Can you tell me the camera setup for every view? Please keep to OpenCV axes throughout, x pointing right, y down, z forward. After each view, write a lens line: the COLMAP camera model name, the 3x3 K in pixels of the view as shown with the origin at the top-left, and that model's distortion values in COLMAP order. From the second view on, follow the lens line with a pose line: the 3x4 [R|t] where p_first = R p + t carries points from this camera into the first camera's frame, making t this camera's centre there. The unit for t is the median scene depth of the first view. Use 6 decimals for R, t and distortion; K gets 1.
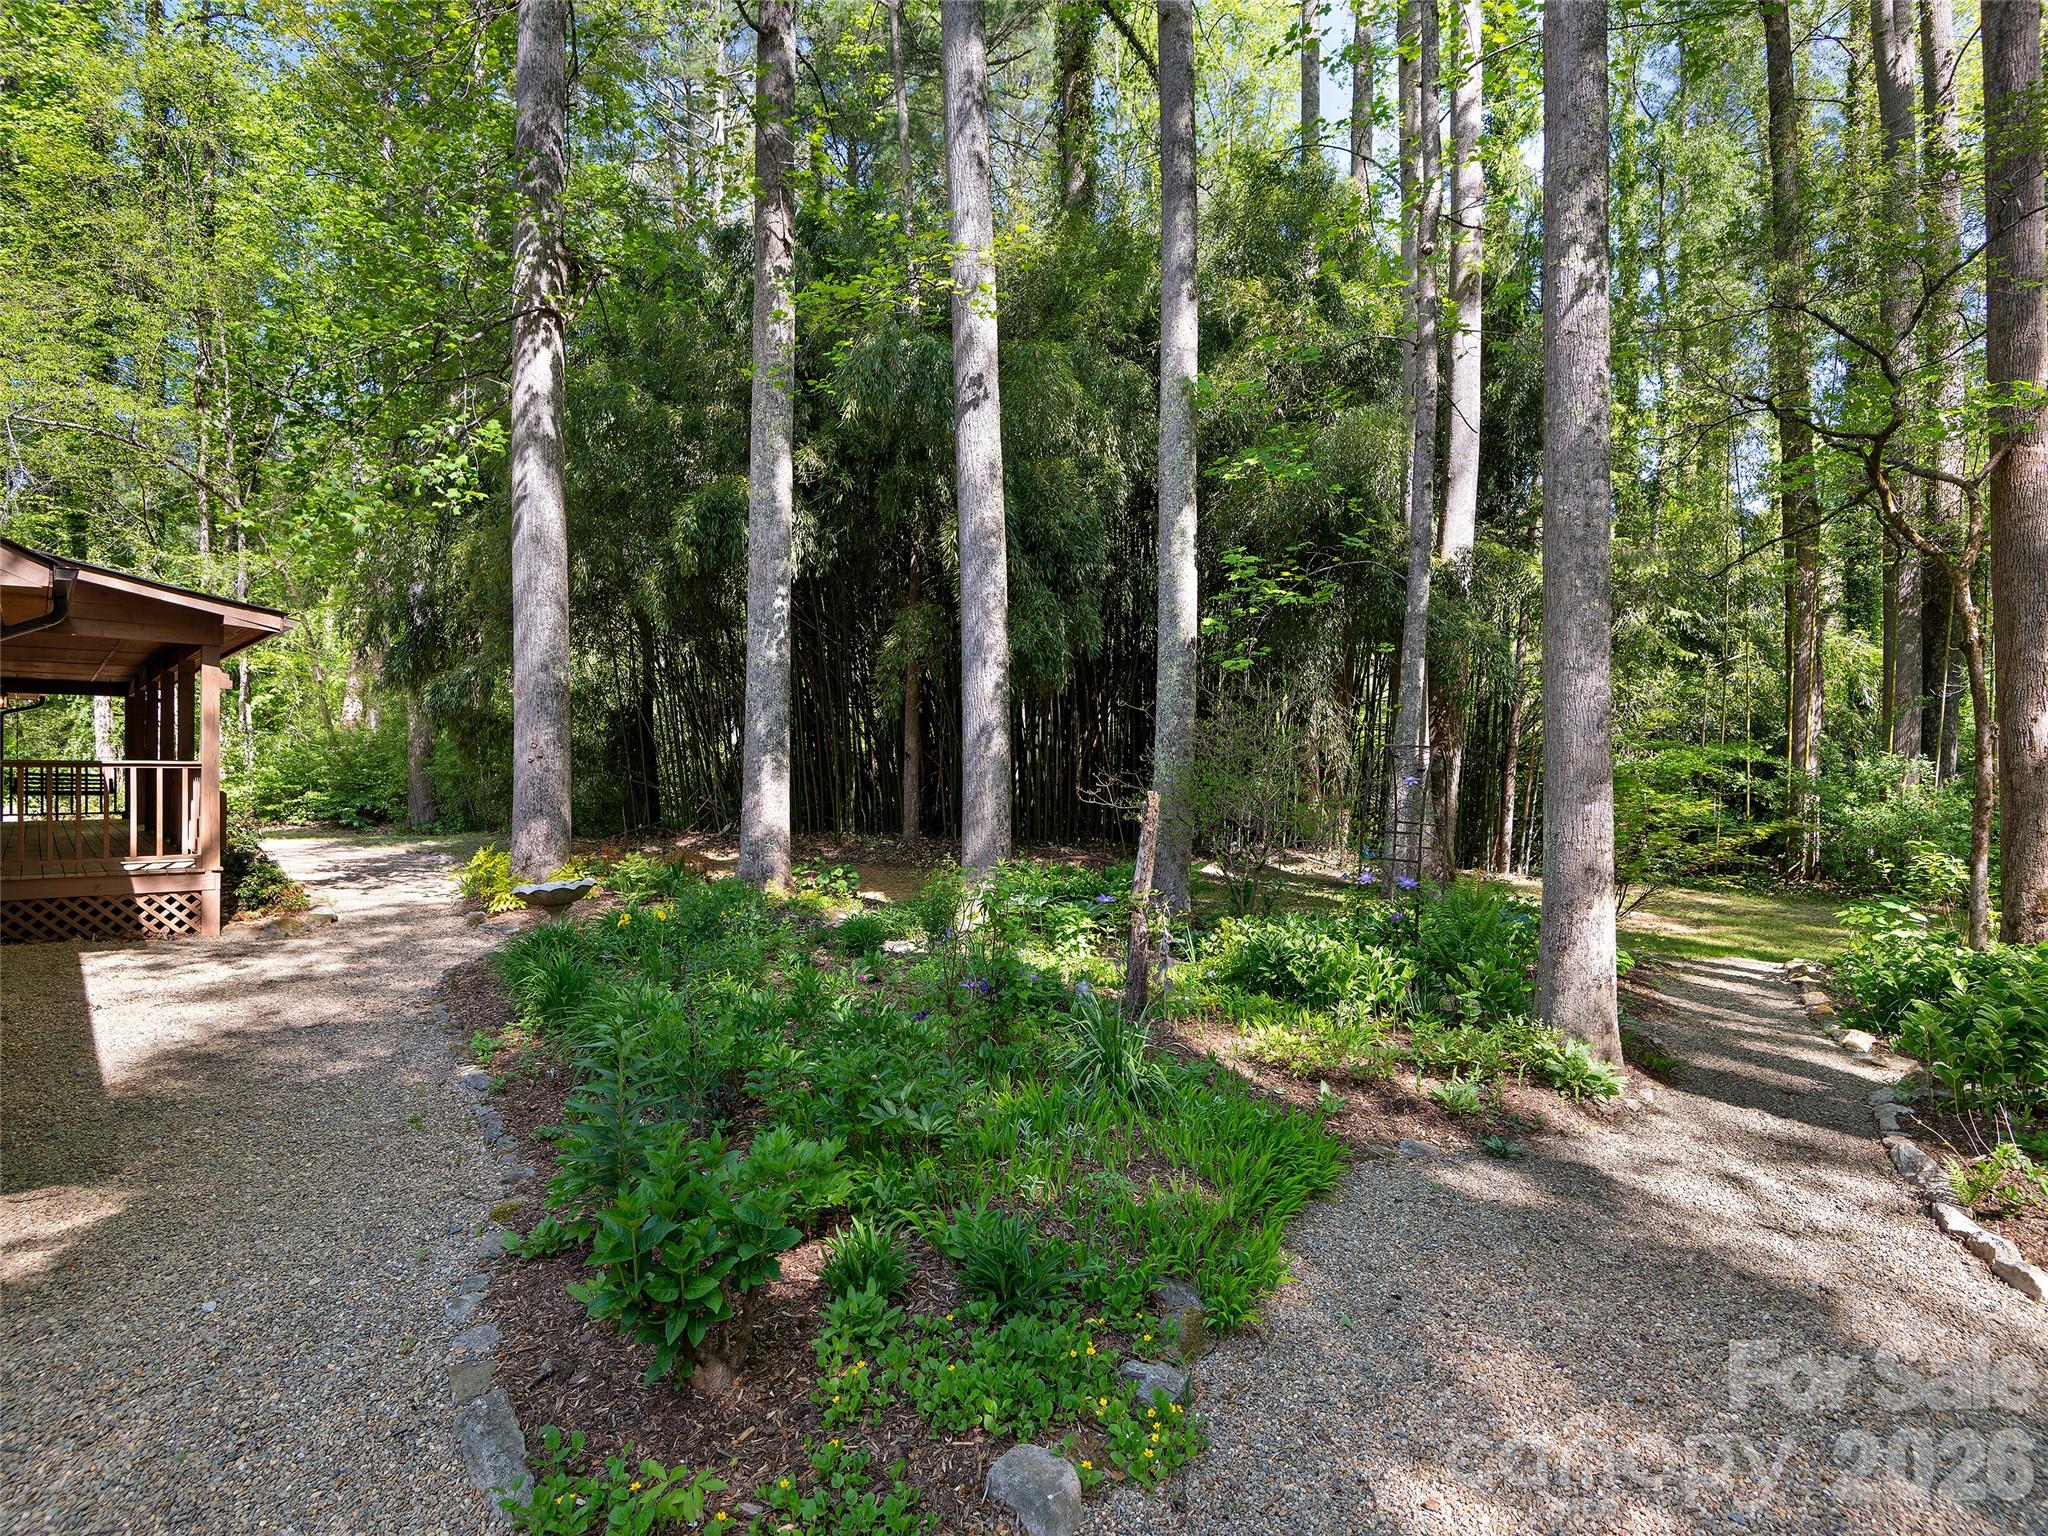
lens RADIAL K [[1042.7, 0, 1023.1], [0, 1042.7, 758.6], [0, 0, 1]] dist [0.027940, -0.016870]
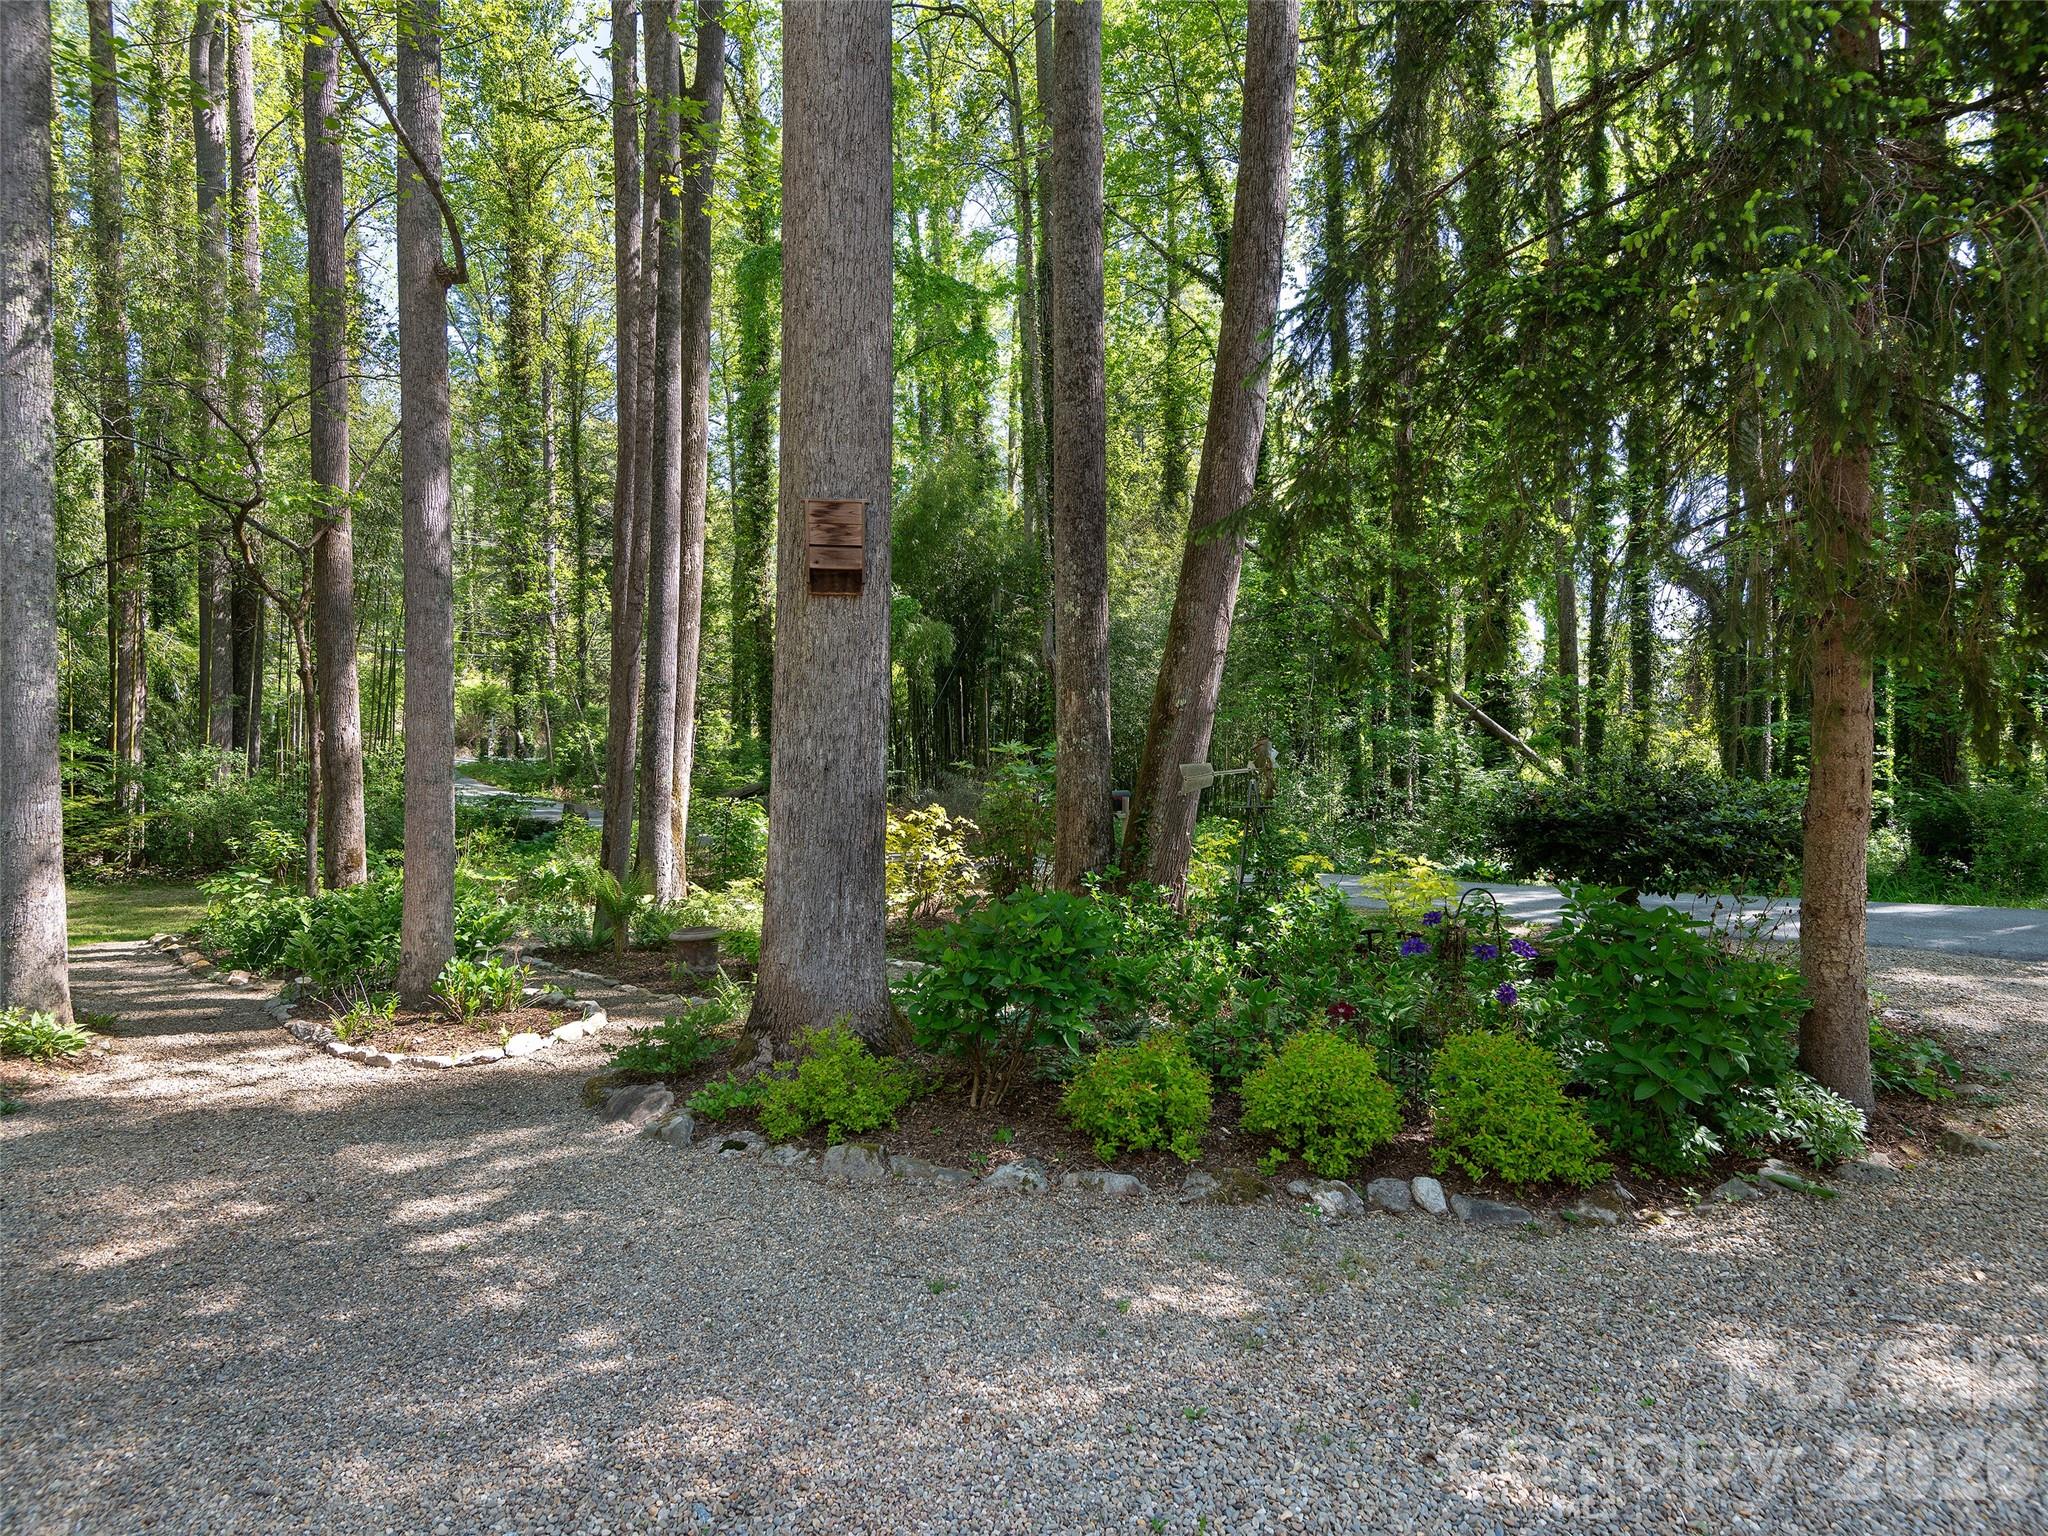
lens RADIAL K [[1103.4, 0, 1024.0], [0, 1103.4, 768.0], [0, 0, 1]] dist [0.000579, 0.000247]
pose [[0.217349, -0.014059, 0.975993, -0.301024], [-0.008034, 0.999837, 0.016192, -0.017740], [-0.976061, -0.011360, 0.217200, -0.219369]]
